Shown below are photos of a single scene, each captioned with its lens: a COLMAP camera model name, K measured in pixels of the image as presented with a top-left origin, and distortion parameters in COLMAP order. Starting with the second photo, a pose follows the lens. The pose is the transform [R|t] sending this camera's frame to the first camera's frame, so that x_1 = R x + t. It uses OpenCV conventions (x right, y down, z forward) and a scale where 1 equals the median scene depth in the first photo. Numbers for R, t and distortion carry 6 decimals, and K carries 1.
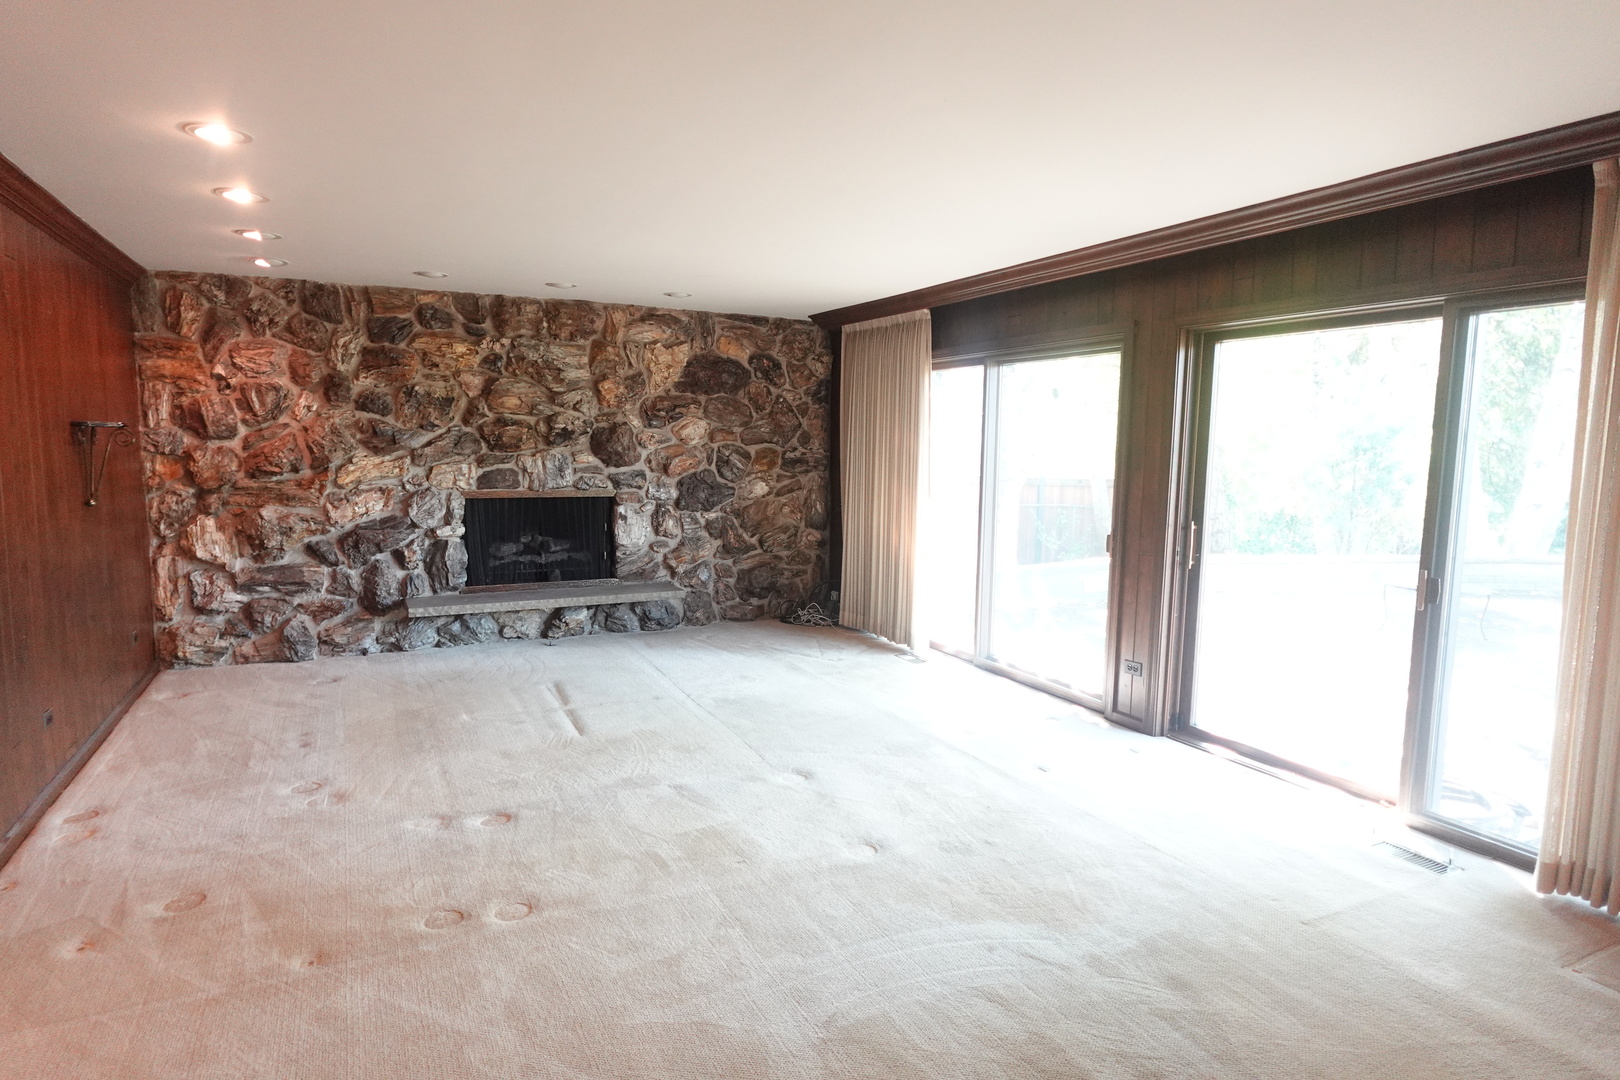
lens RADIAL K [[918.0, 0, 810.0], [0, 918.0, 540.0], [0, 0, 1]] dist [-0.003792, 0.000396]
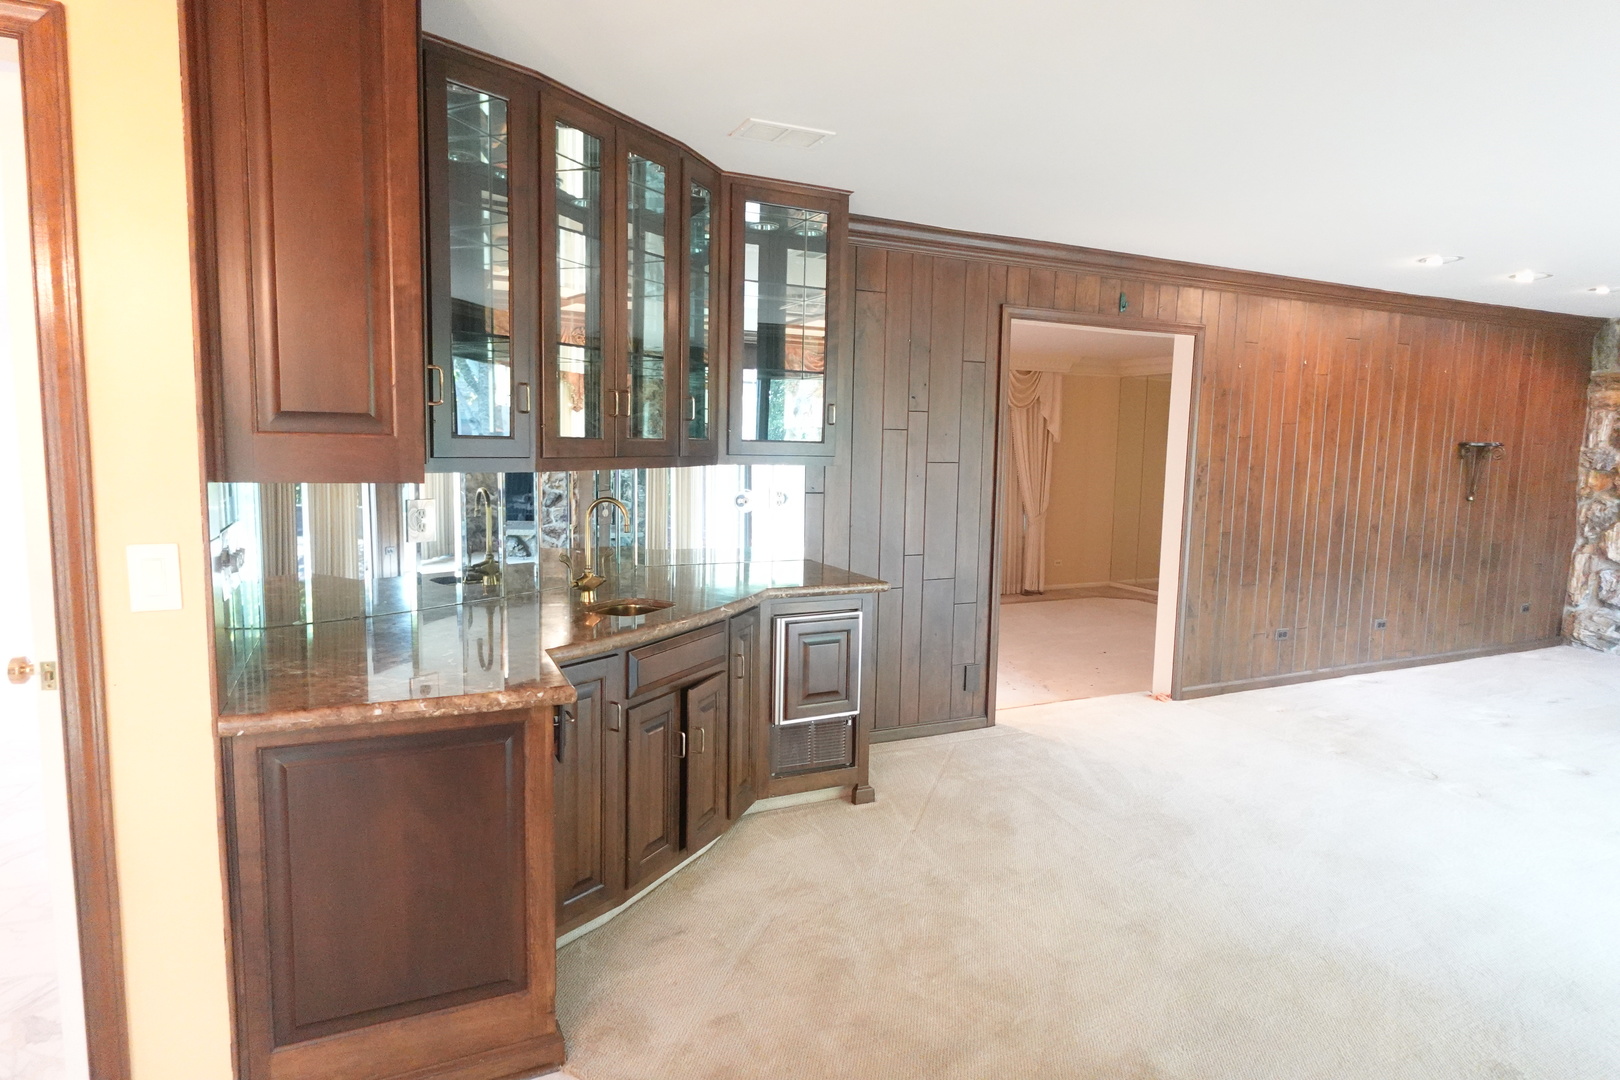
lens RADIAL K [[918.0, 0, 810.0], [0, 918.0, 540.0], [0, 0, 1]] dist [-0.003792, 0.000396]
pose [[-0.026862, 0.096059, -0.995013, 0.529095], [-0.129275, 0.986680, 0.098744, 0.012799], [0.991245, 0.131283, -0.014086, -0.000204]]
